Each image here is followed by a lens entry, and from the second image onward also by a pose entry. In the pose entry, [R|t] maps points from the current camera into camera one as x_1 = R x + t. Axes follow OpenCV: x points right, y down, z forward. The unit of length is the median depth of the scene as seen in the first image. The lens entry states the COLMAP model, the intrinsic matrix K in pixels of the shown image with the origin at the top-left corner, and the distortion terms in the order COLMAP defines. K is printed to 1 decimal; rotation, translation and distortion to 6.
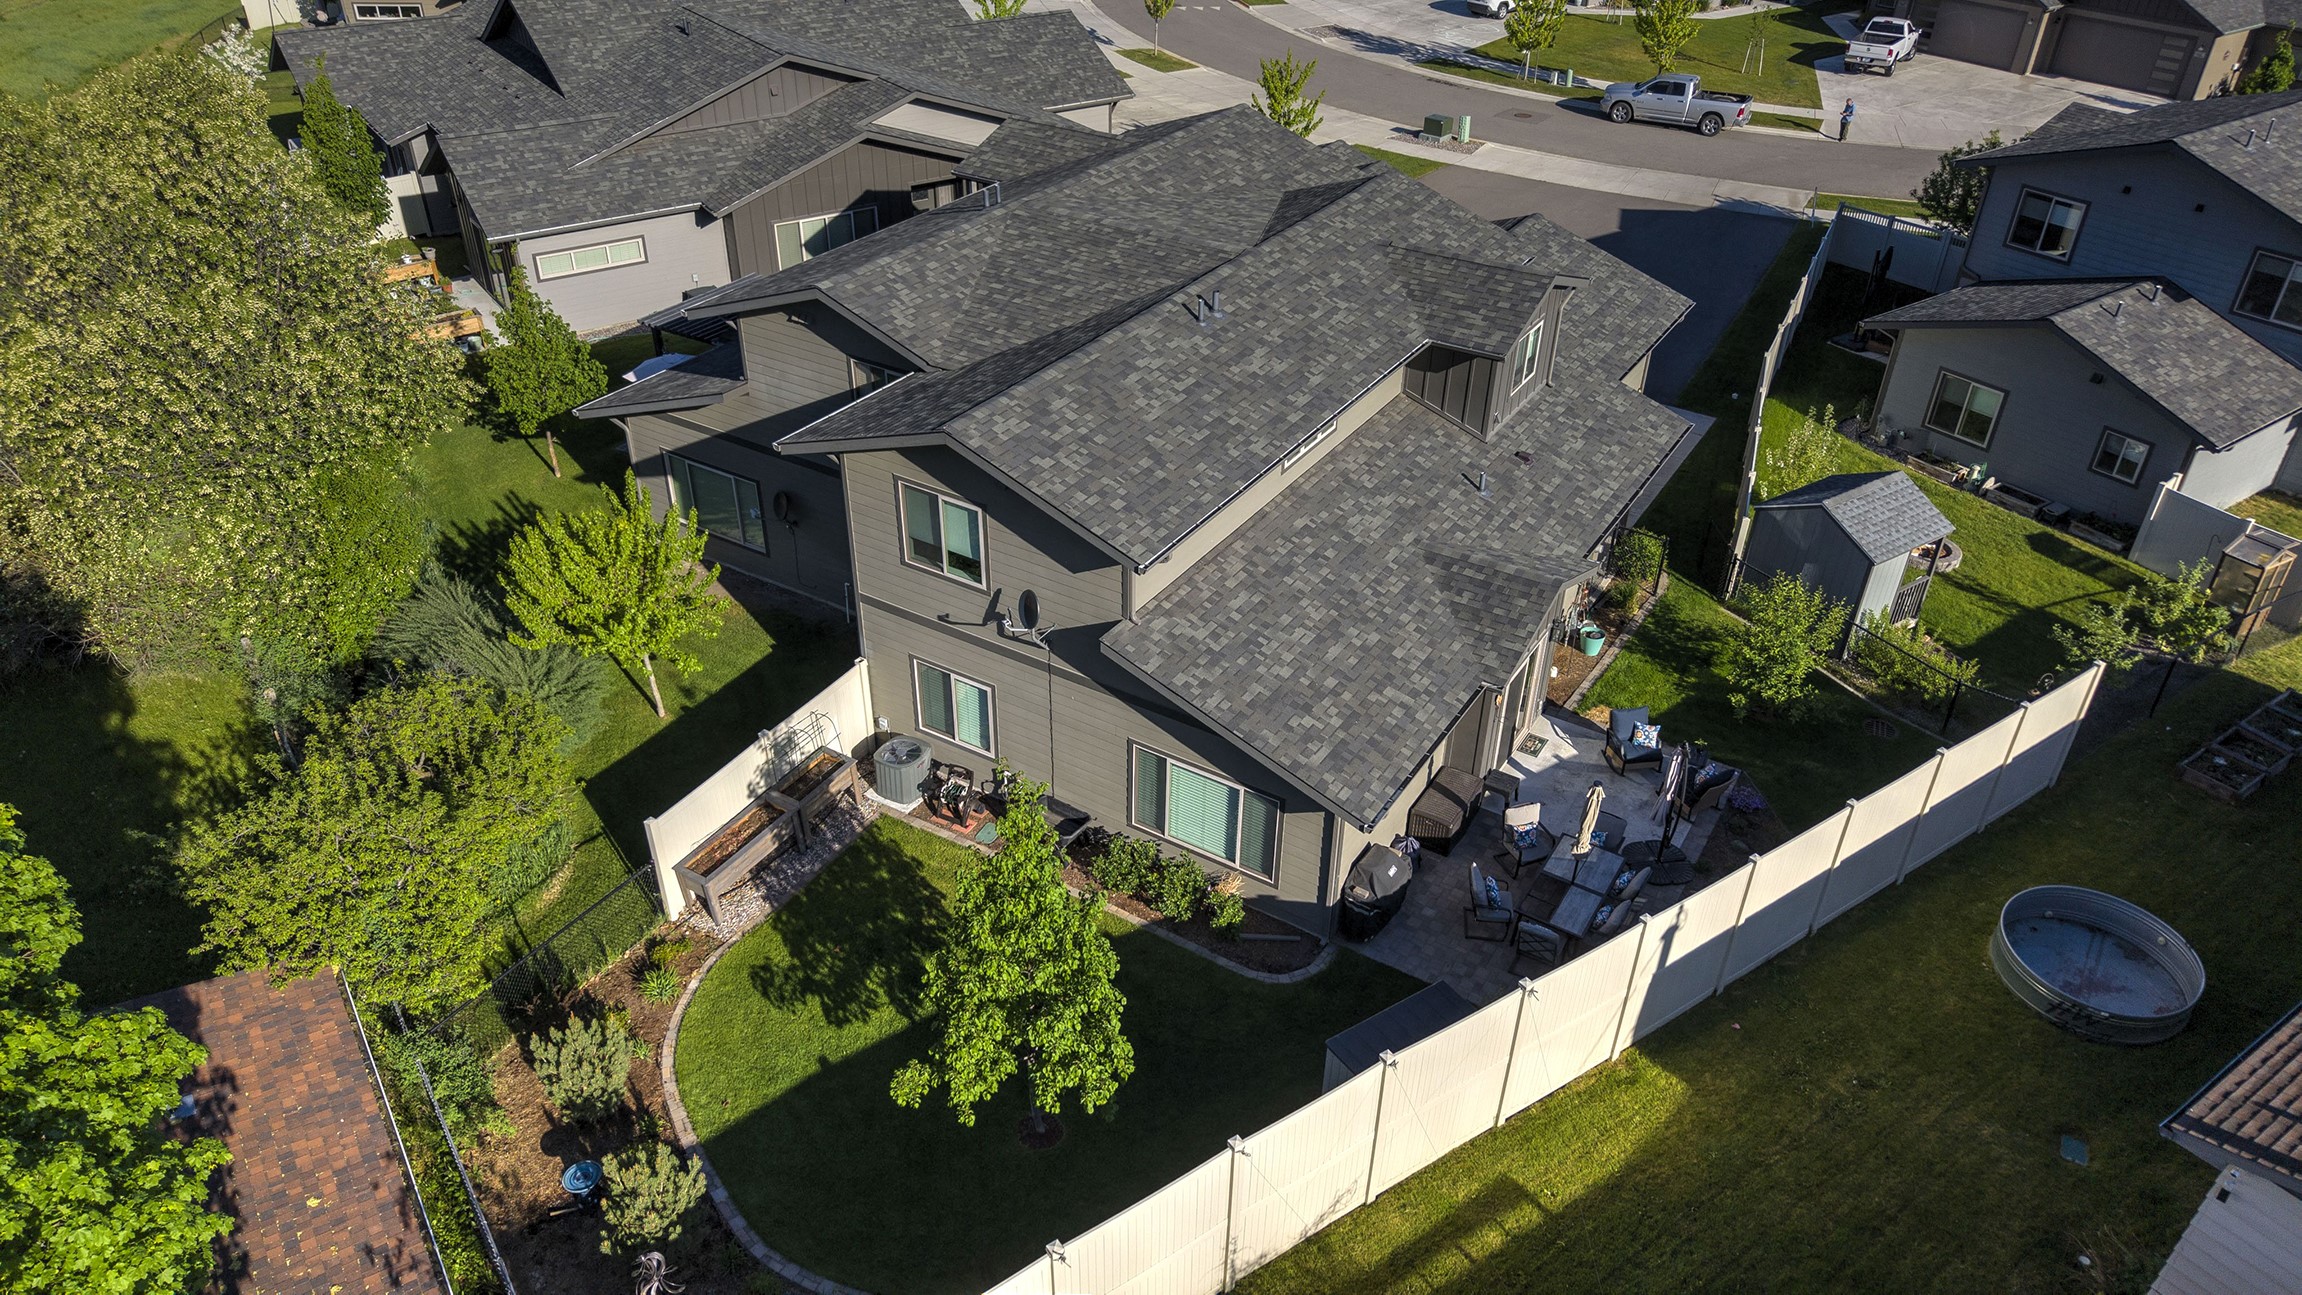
lens RADIAL K [[1537.8, 0, 1158.5], [0, 1537.8, 642.8], [0, 0, 1]] dist [0.033260, -0.047293]
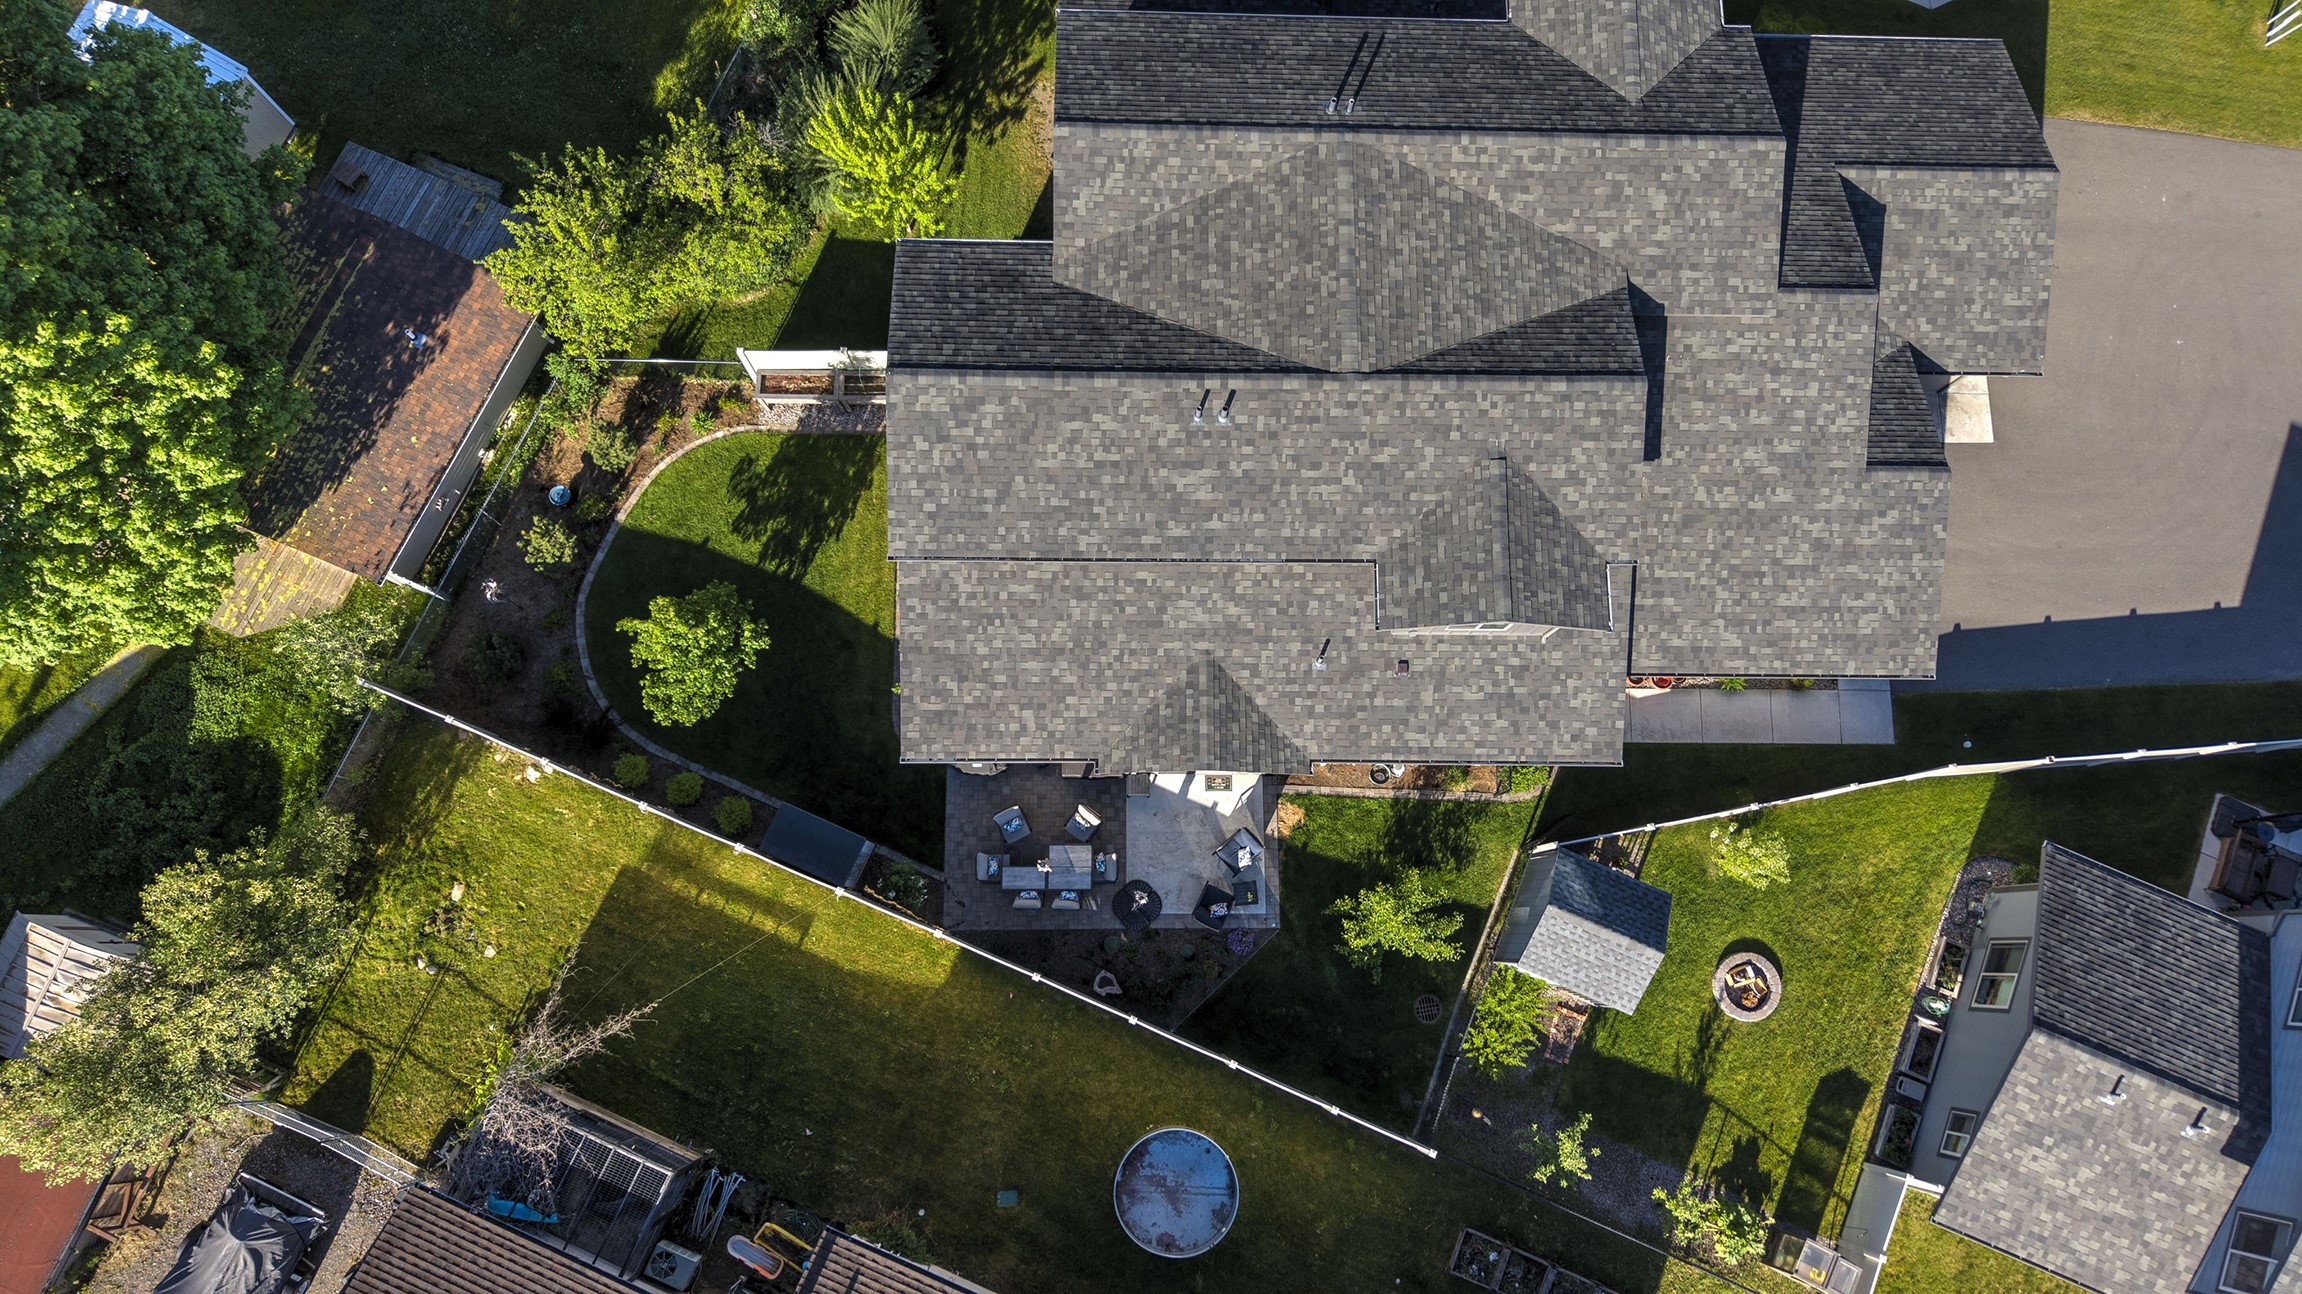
lens RADIAL K [[1537.8, 0, 1158.5], [0, 1537.8, 642.3], [0, 0, 1]] dist [0.033260, -0.047293]
pose [[0.529317, 0.833702, -0.157367, 0.358523], [-0.491109, 0.452326, 0.744455, -1.041614], [0.691835, -0.316768, 0.648862, 0.174486]]
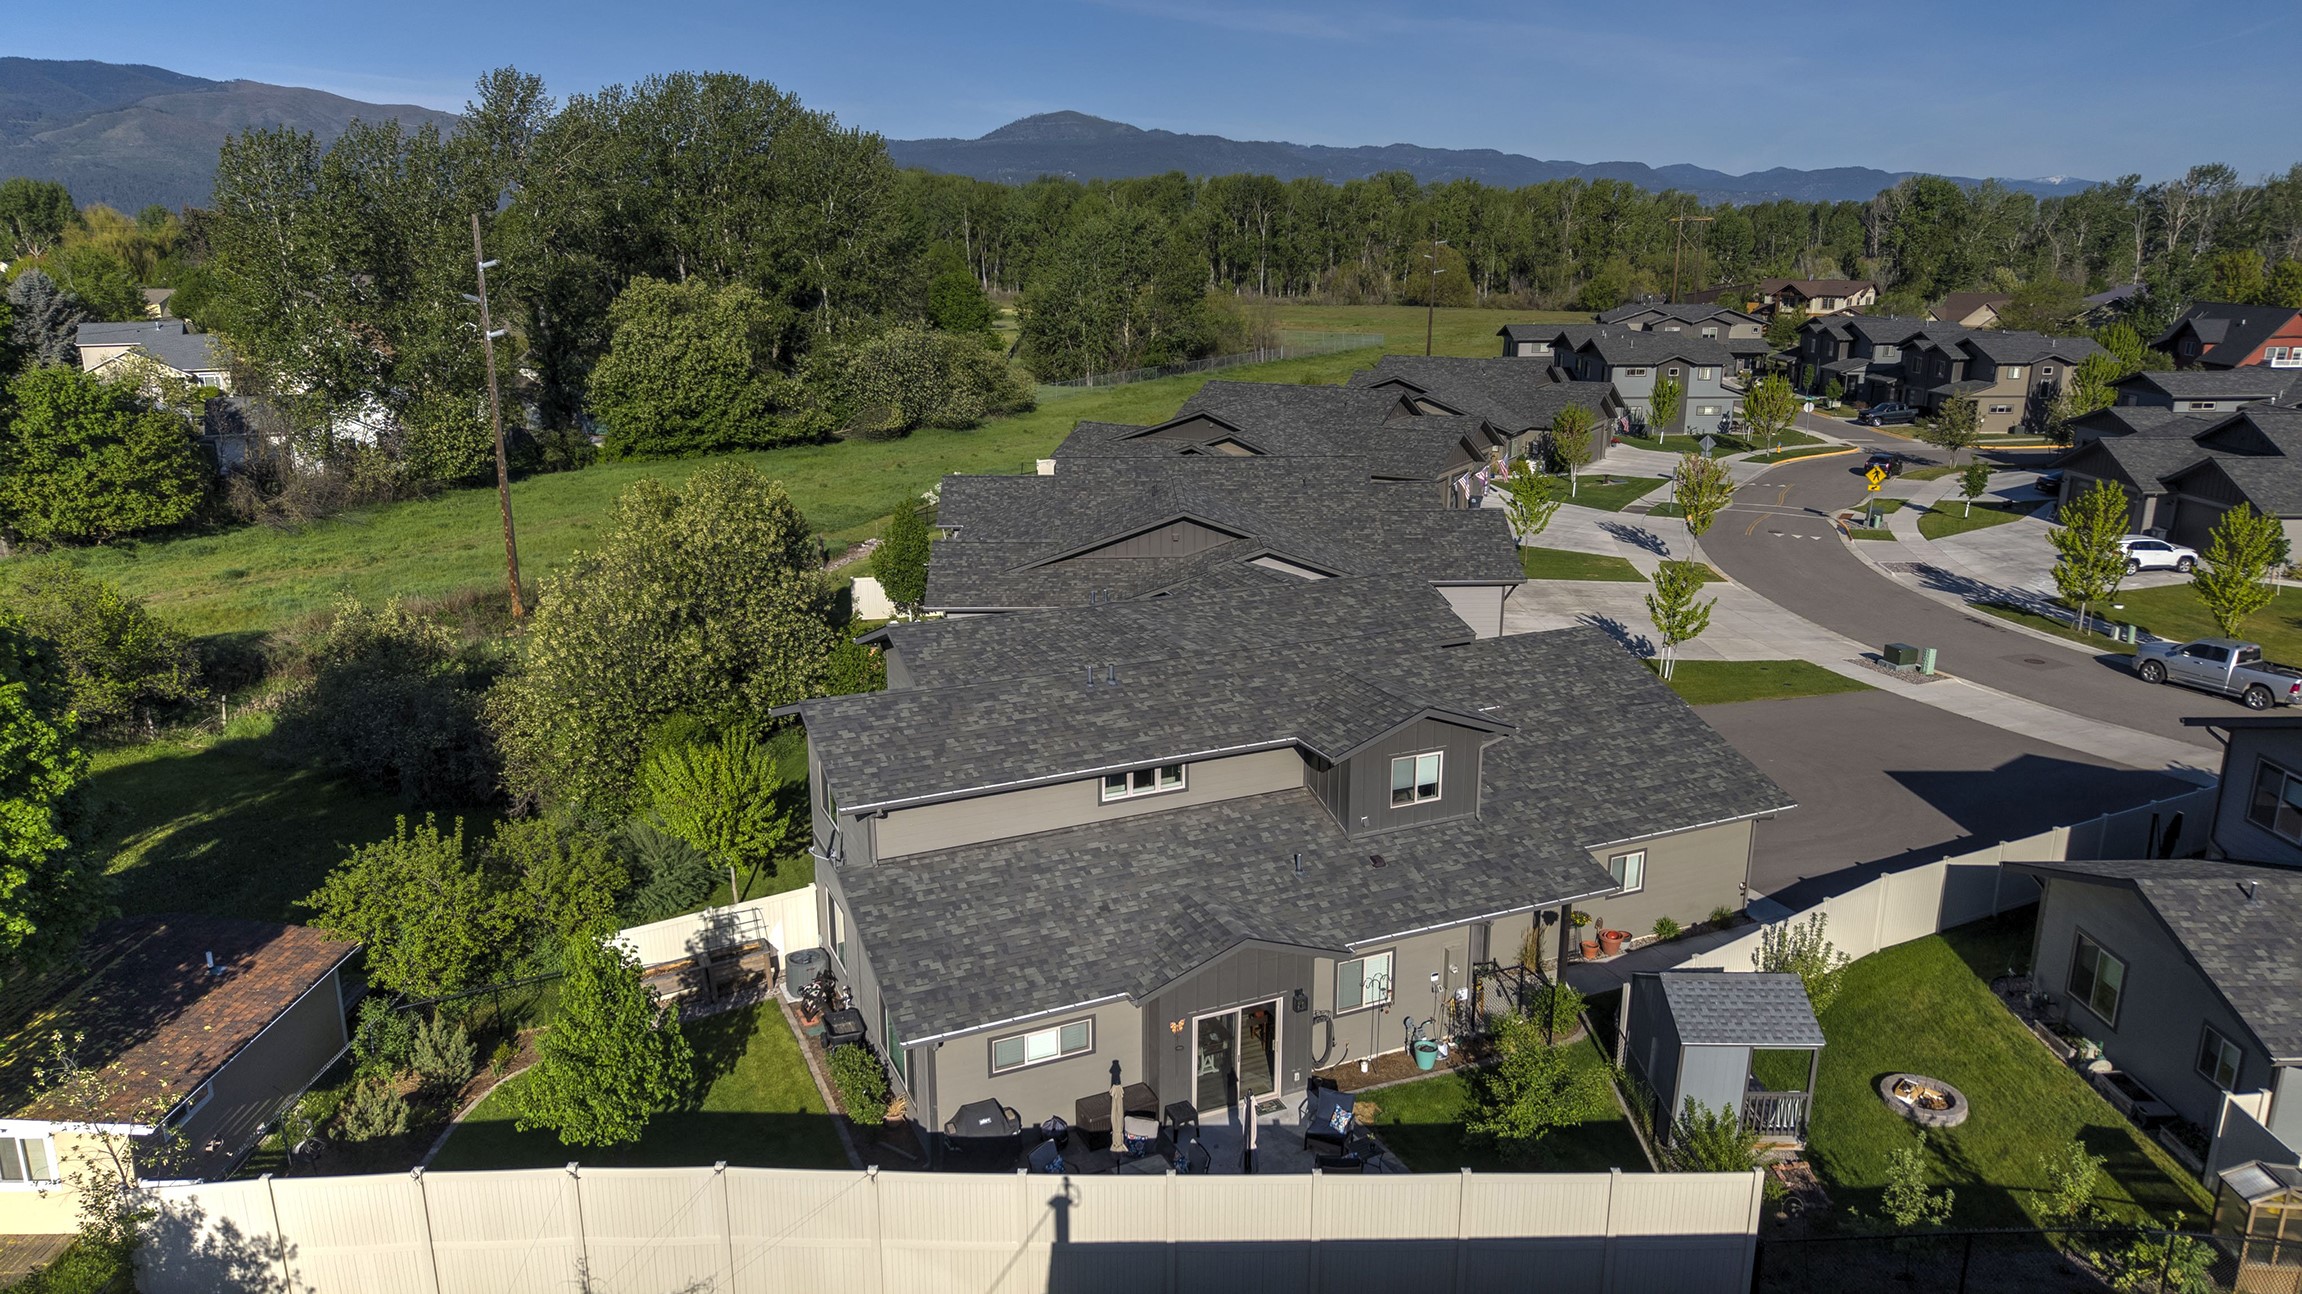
lens RADIAL K [[1537.8, 0, 1158.5], [0, 1537.8, 642.3], [0, 0, 1]] dist [0.033260, -0.047293]
pose [[0.834125, 0.127327, -0.536678, 0.800253], [-0.288759, 0.929808, -0.228202, 0.036199], [0.469951, 0.345319, 0.812343, -0.026354]]
